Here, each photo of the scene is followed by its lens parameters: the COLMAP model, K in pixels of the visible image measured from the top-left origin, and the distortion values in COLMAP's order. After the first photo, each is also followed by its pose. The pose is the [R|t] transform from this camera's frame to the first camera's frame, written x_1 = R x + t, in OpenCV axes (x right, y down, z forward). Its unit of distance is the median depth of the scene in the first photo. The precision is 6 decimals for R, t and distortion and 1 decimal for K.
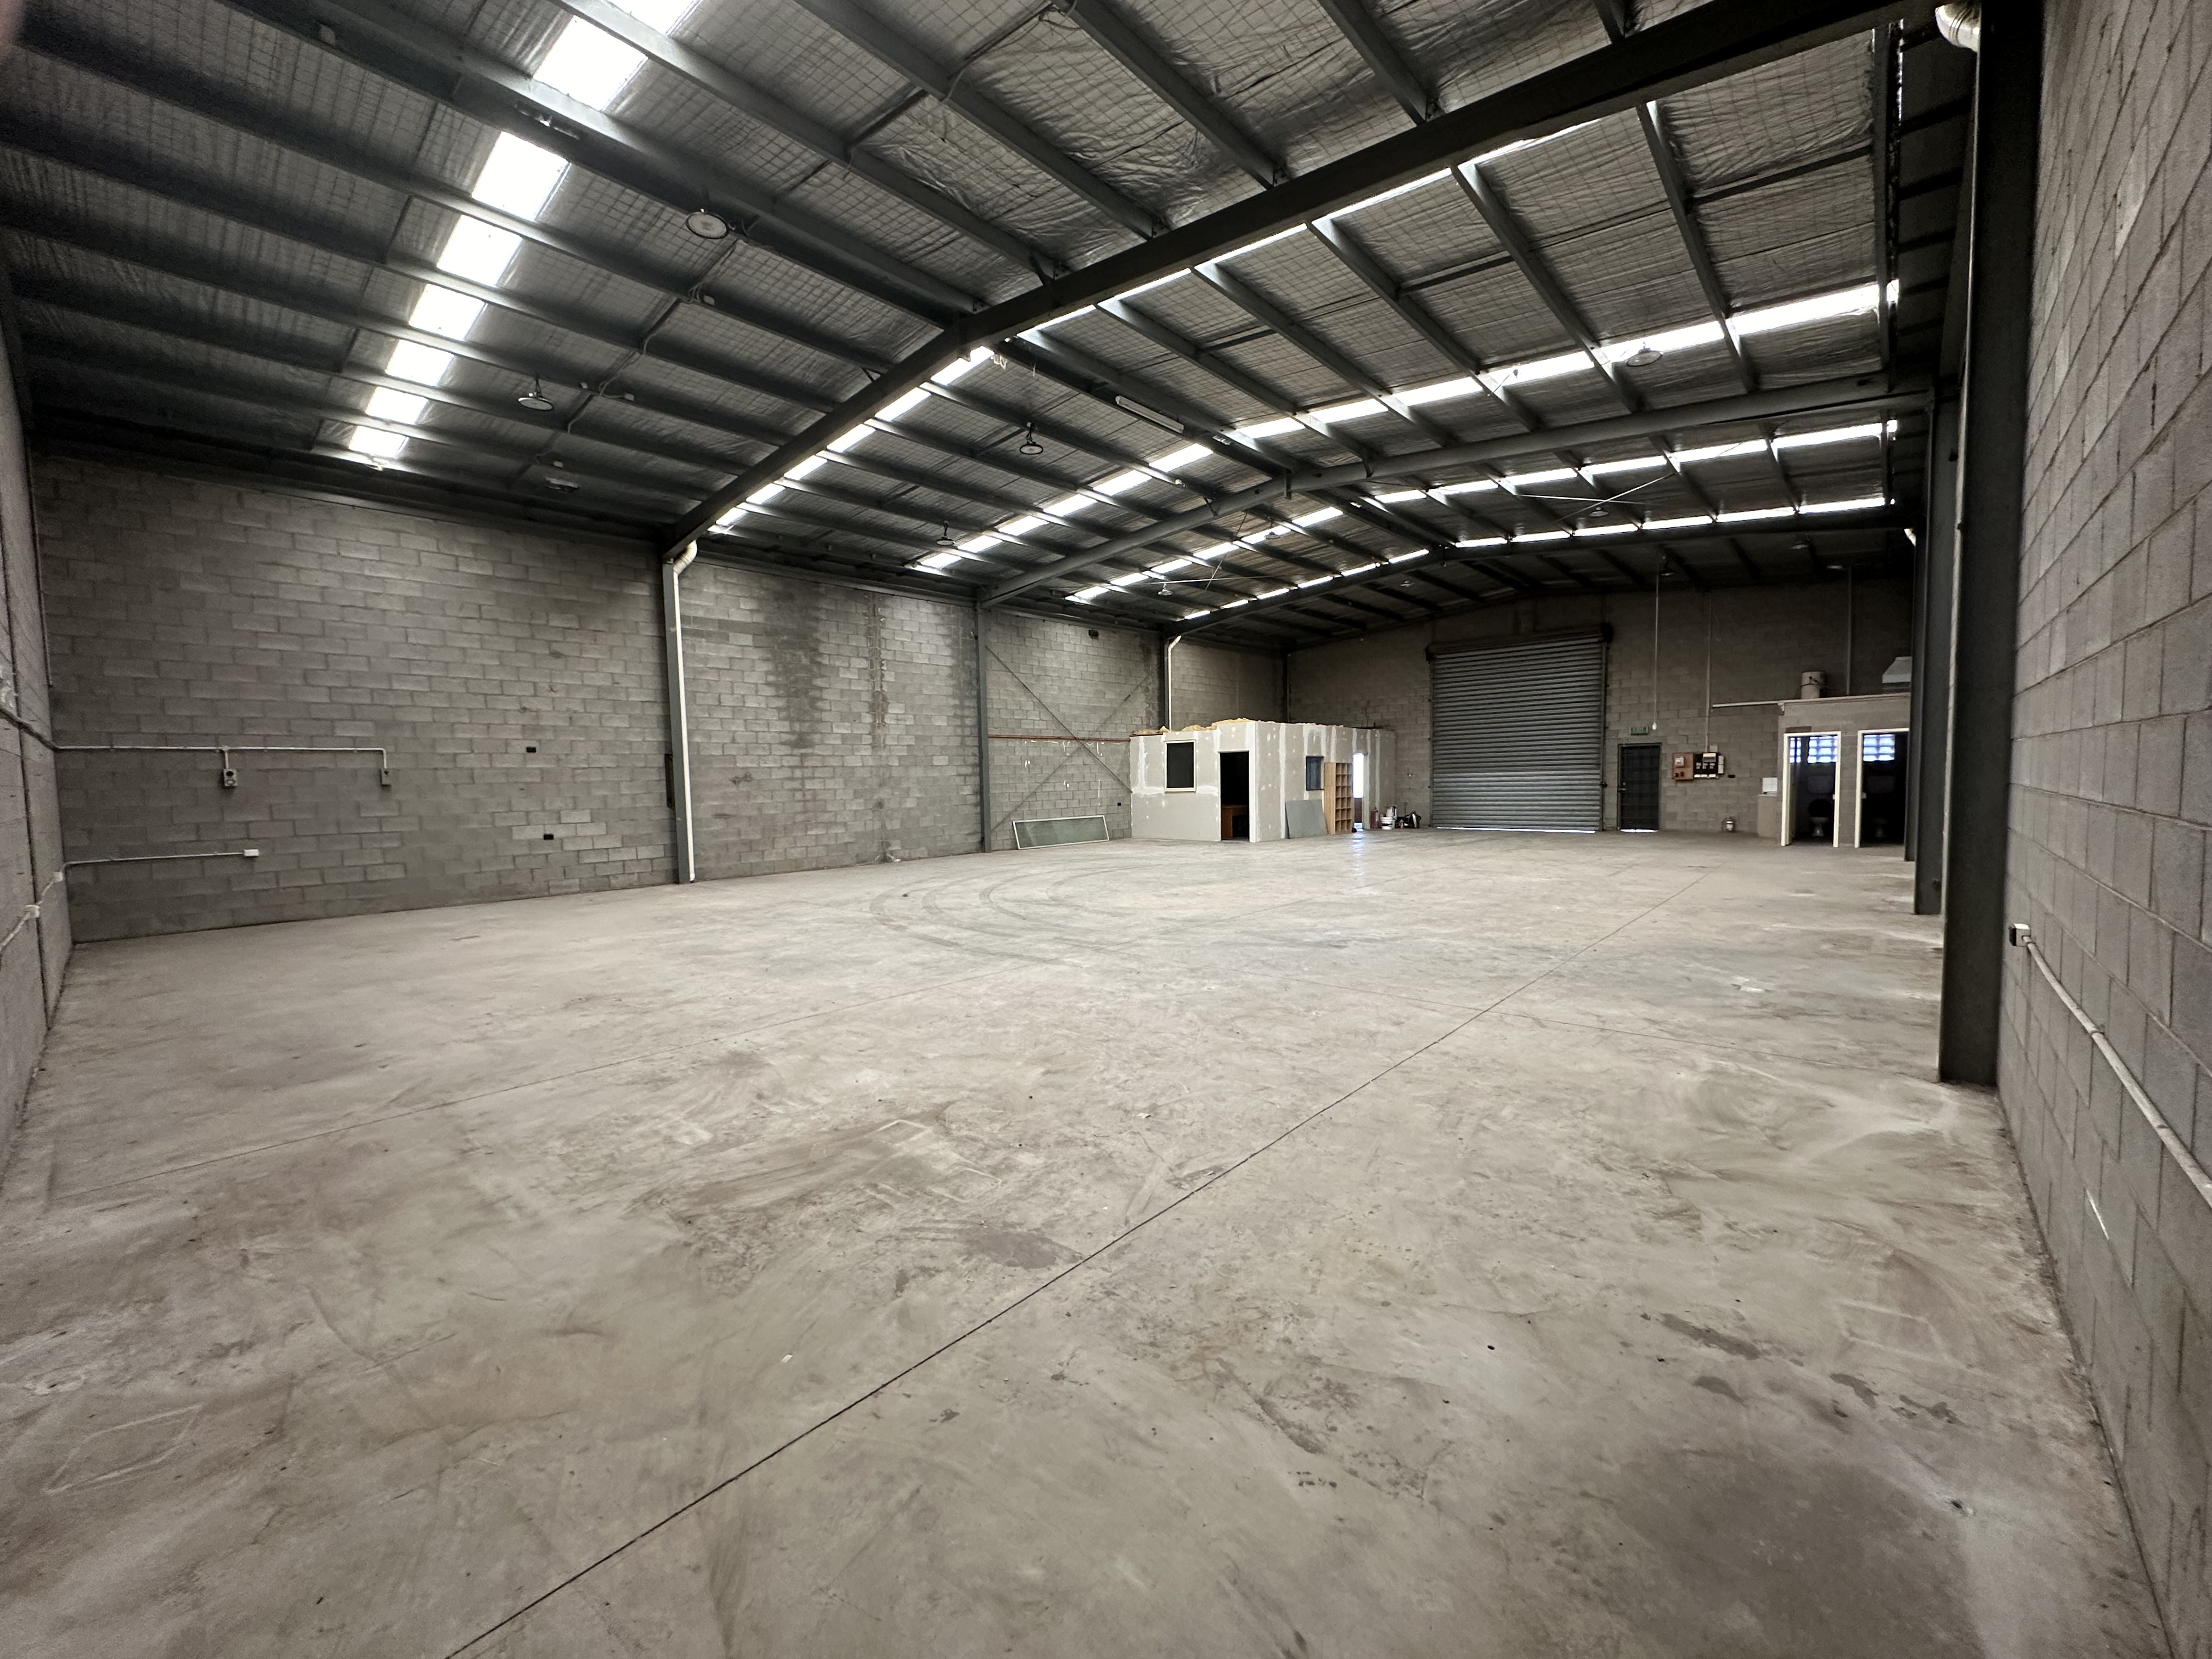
lens RADIAL K [[888.0, 0, 1107.1], [0, 888.0, 834.1], [0, 0, 1]] dist [-0.000199, -0.000195]
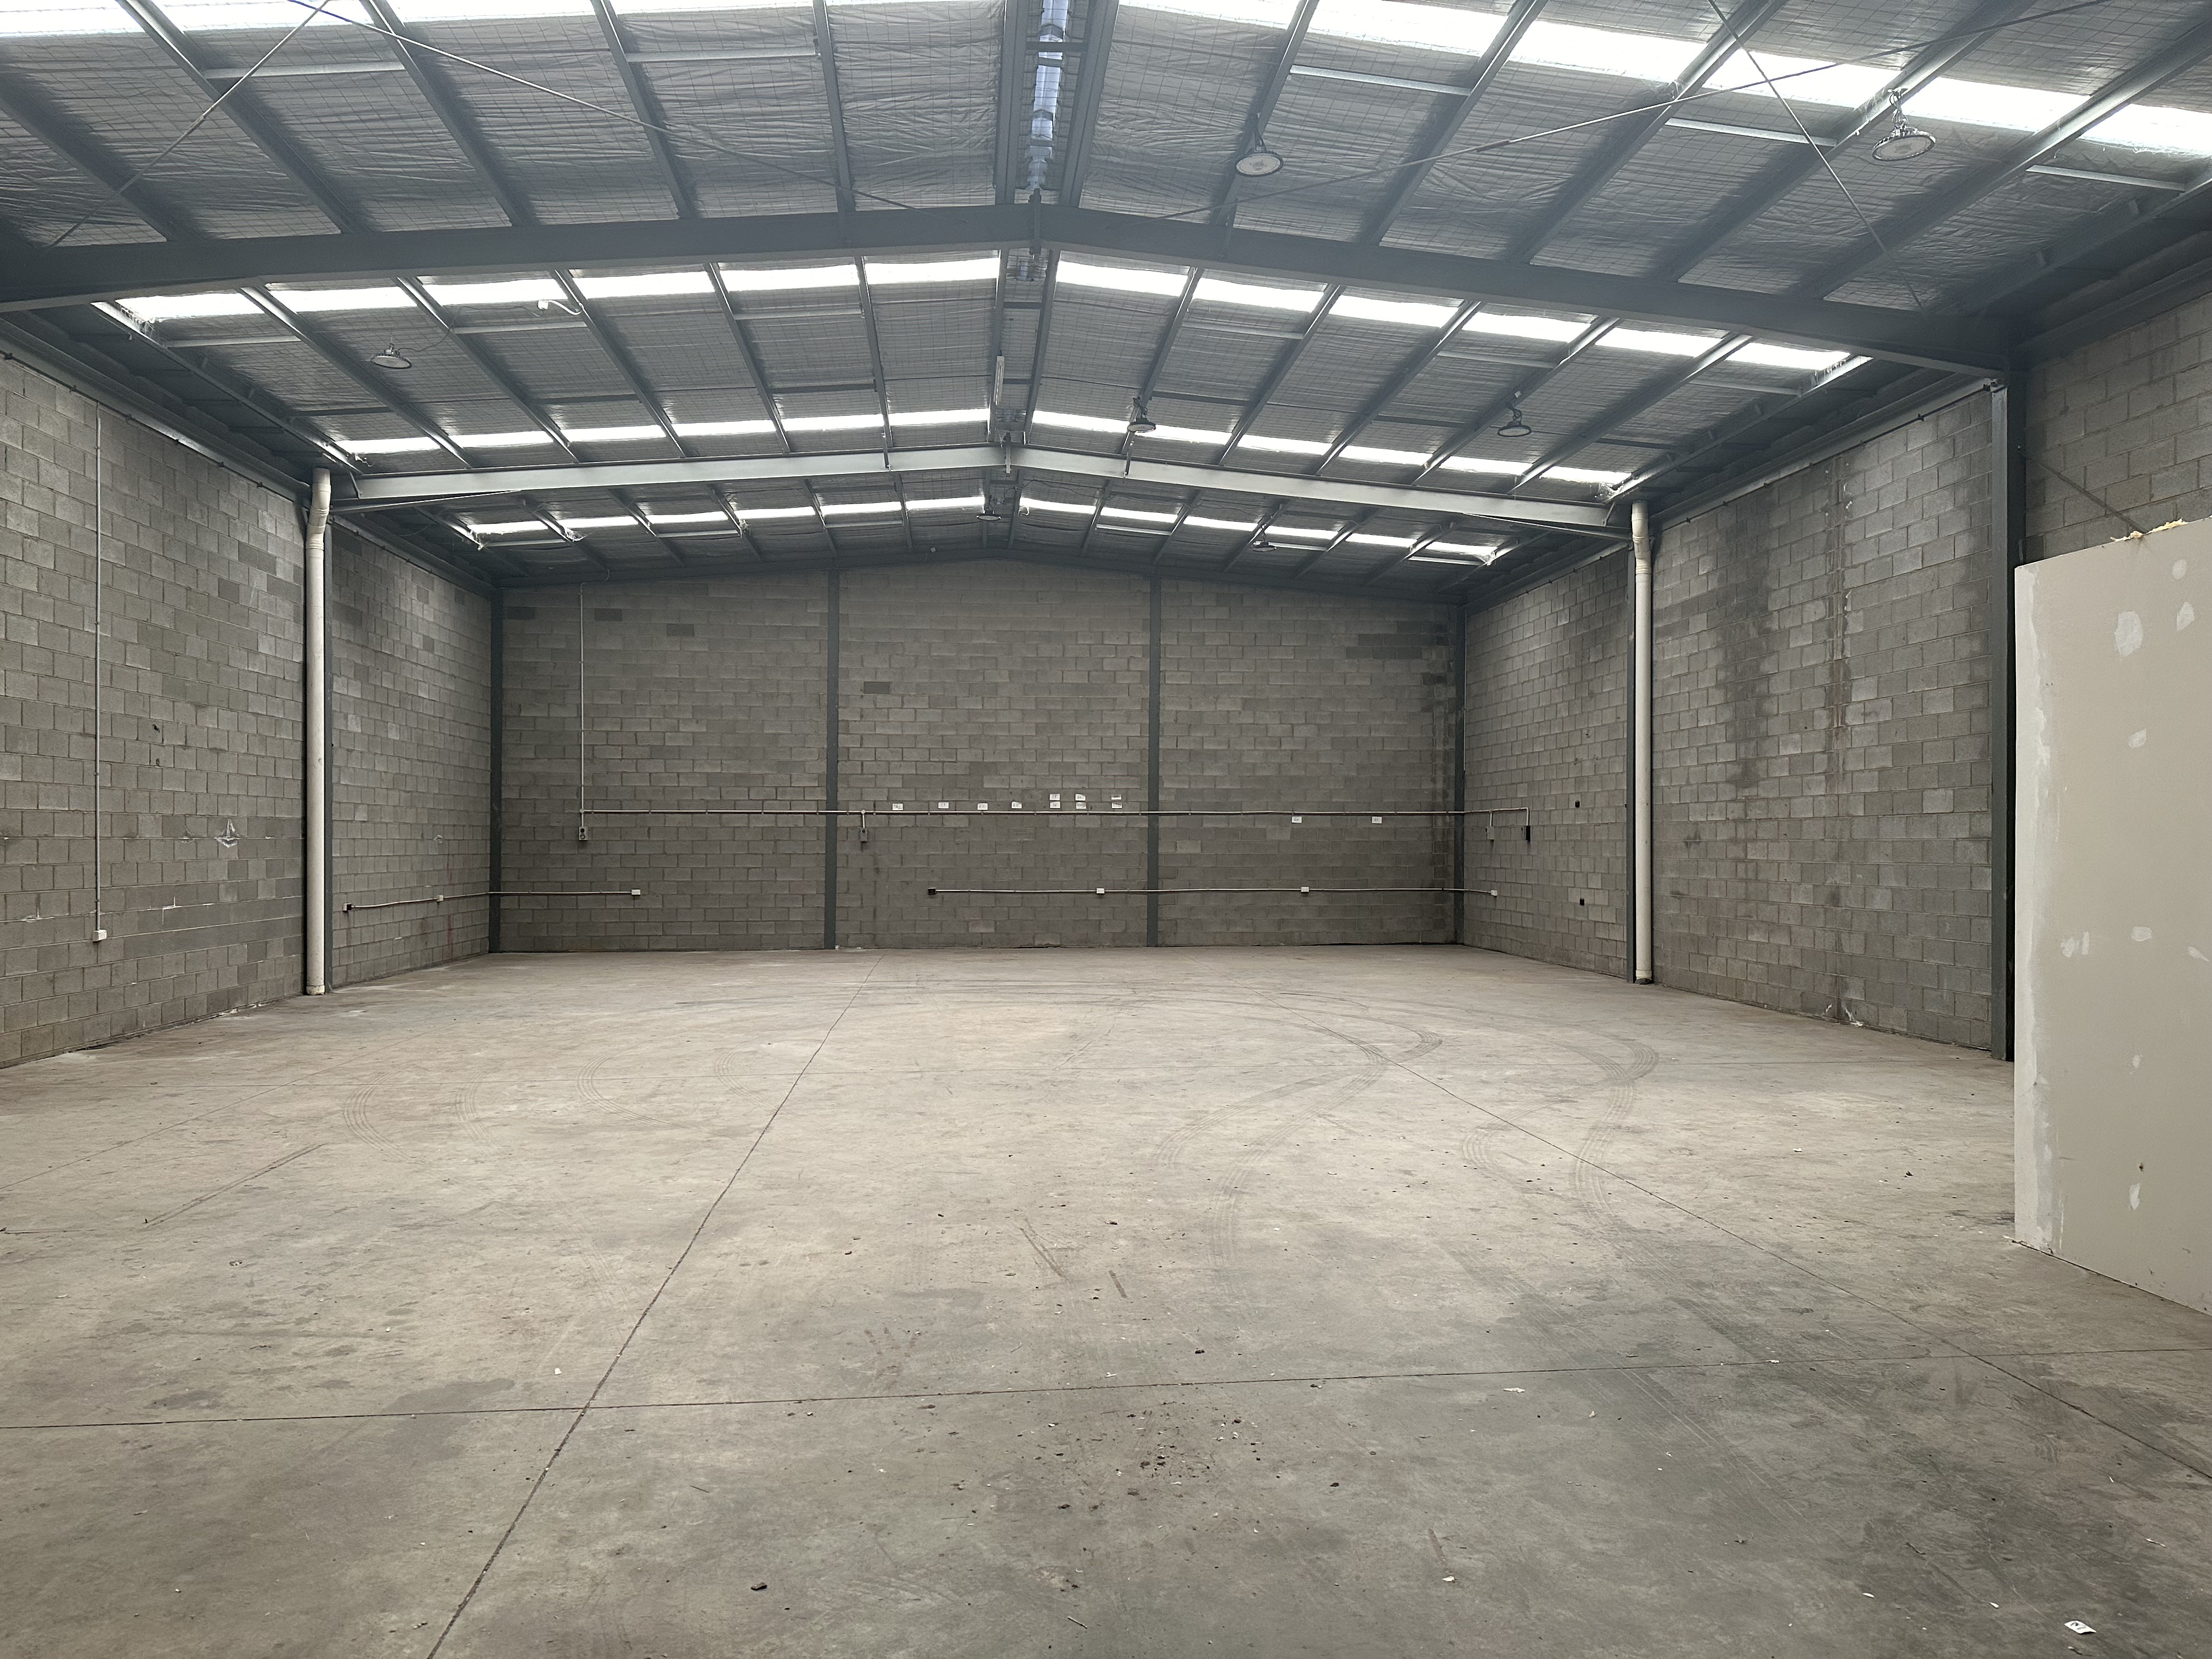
lens RADIAL K [[1565.0, 0, 1101.3], [0, 1565.0, 830.2], [0, 0, 1]] dist [0.081848, -0.100951]
pose [[-0.686260, 0.015152, -0.727198, 0.585381], [-0.032959, 0.998108, 0.051901, -0.093511], [0.726609, 0.059585, -0.684462, 1.202625]]
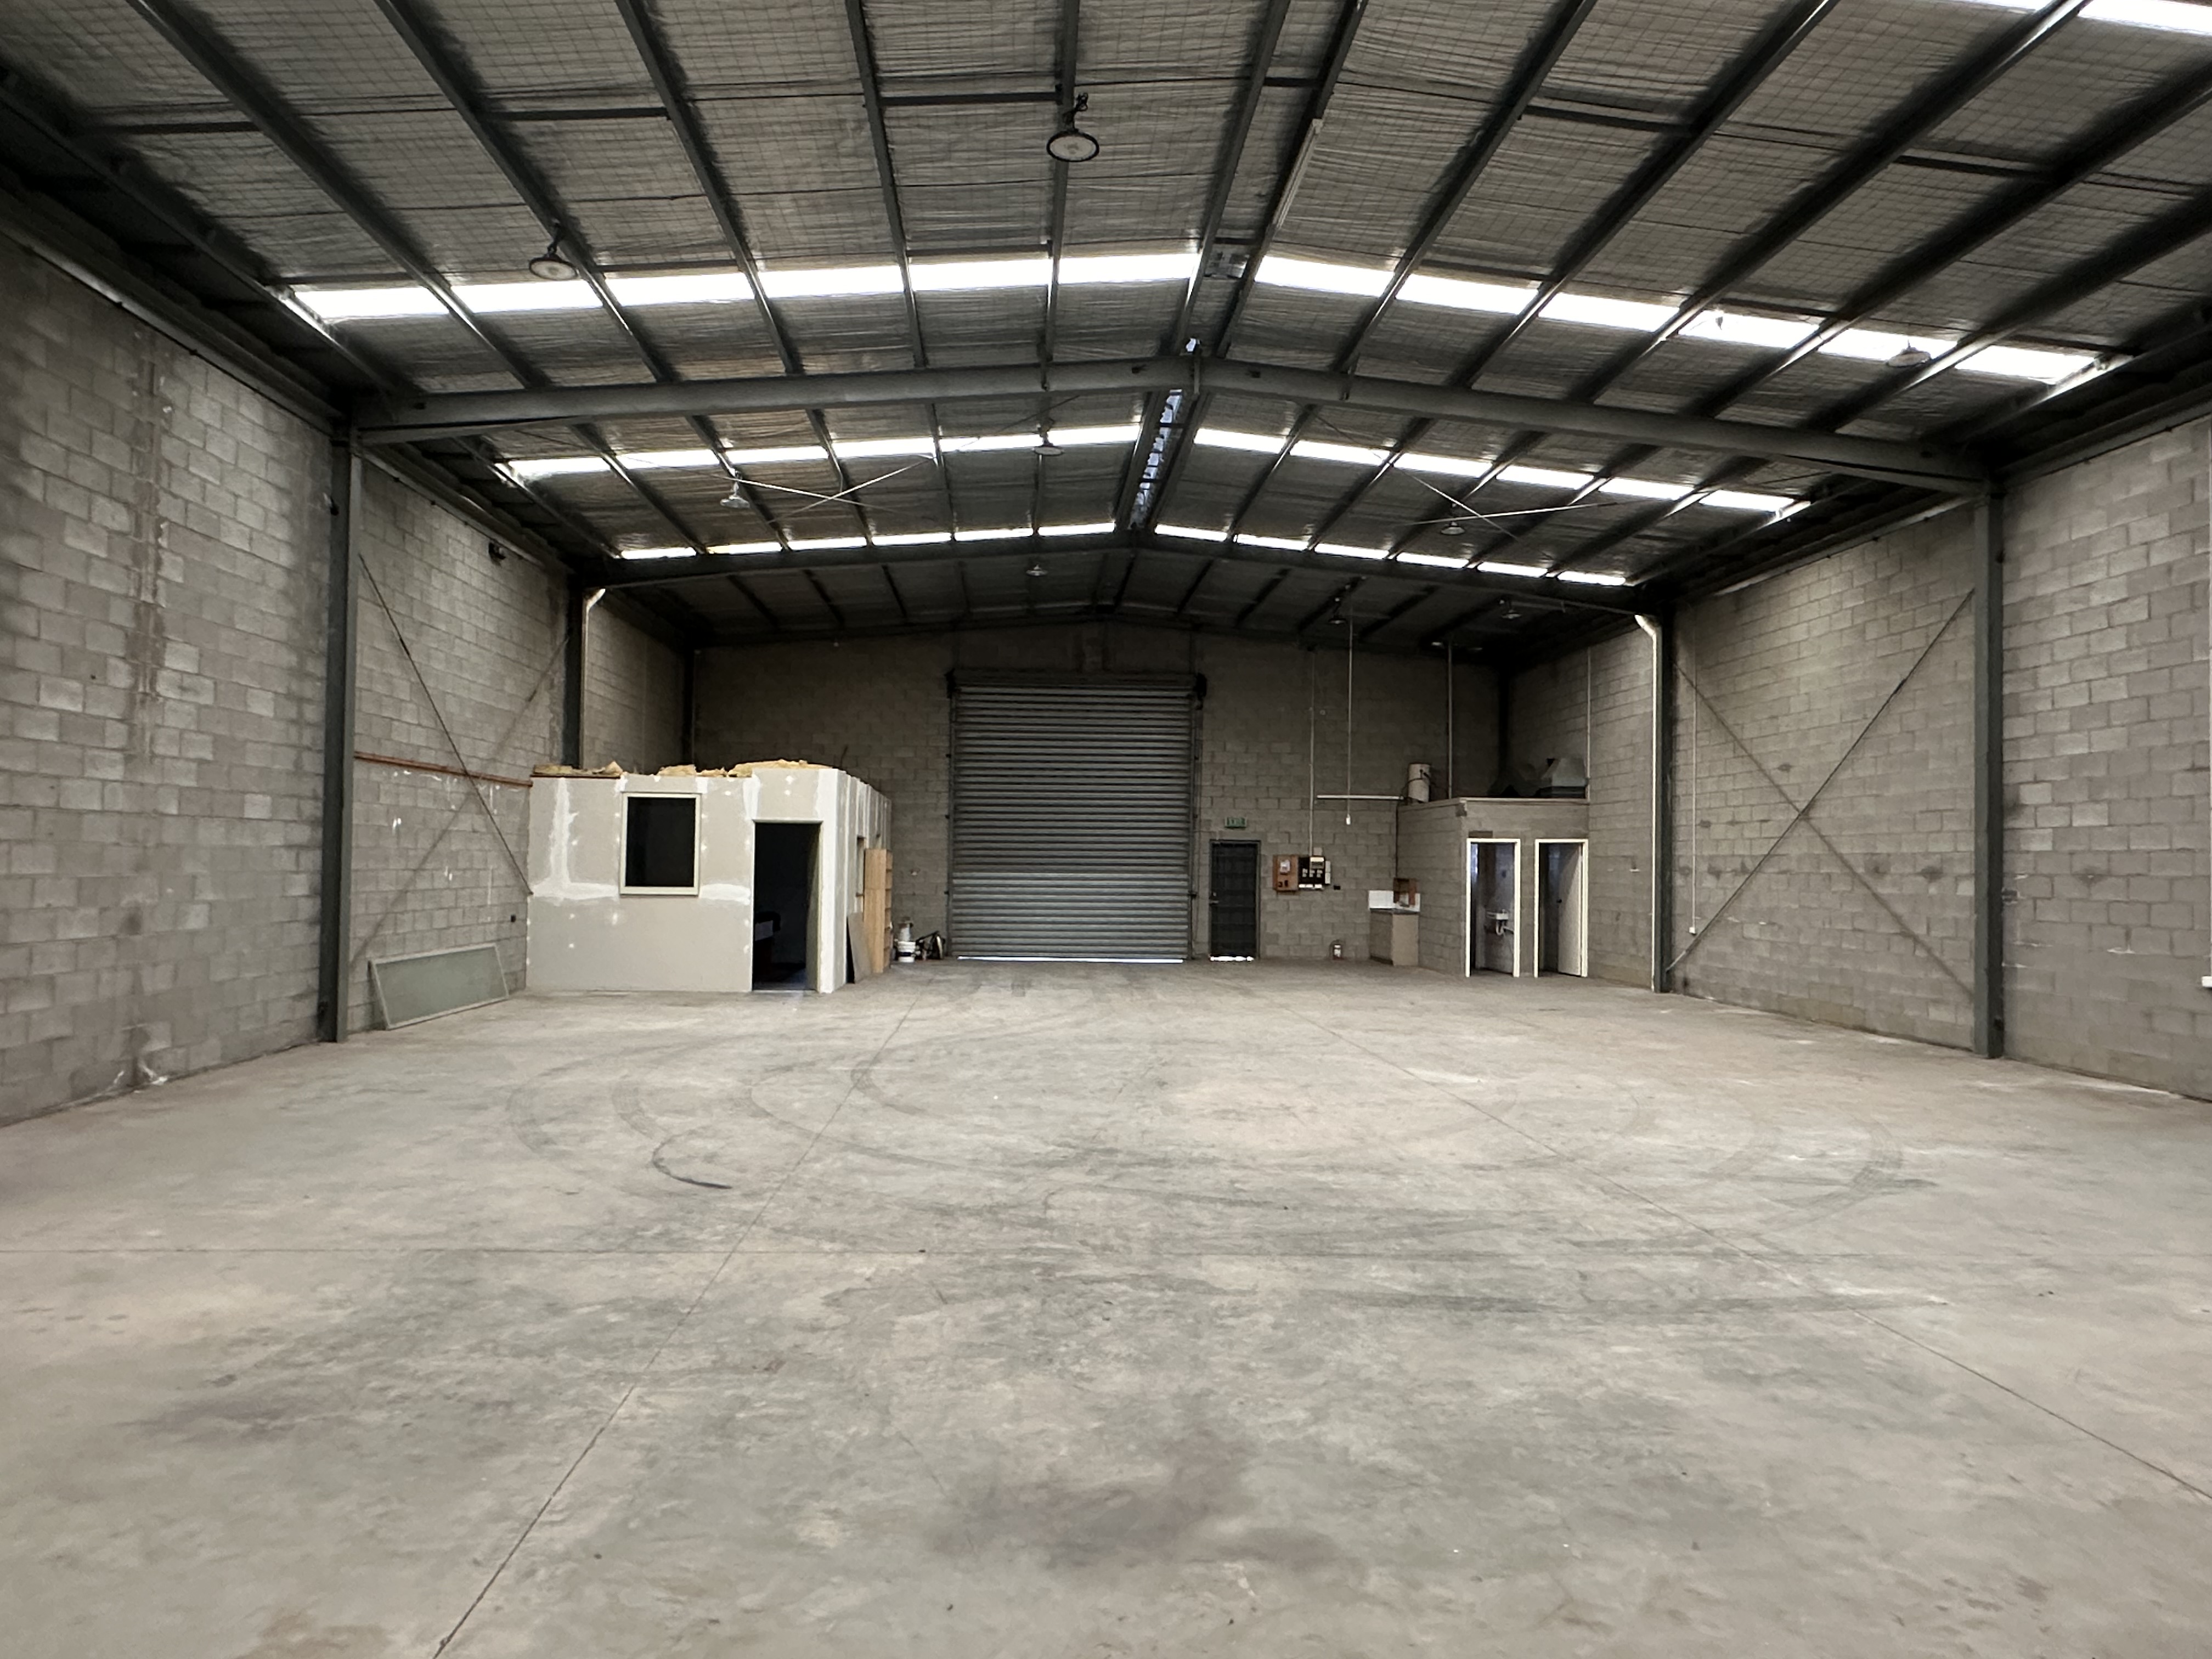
lens RADIAL K [[1388.2, 0, 1108.6], [0, 1388.2, 838.9], [0, 0, 1]] dist [0.003541, -0.003961]
pose [[0.708510, 0.045716, 0.704219, -0.344448], [0.014319, 0.996763, -0.079114, -0.016265], [-0.705556, 0.066137, 0.705562, 0.317404]]
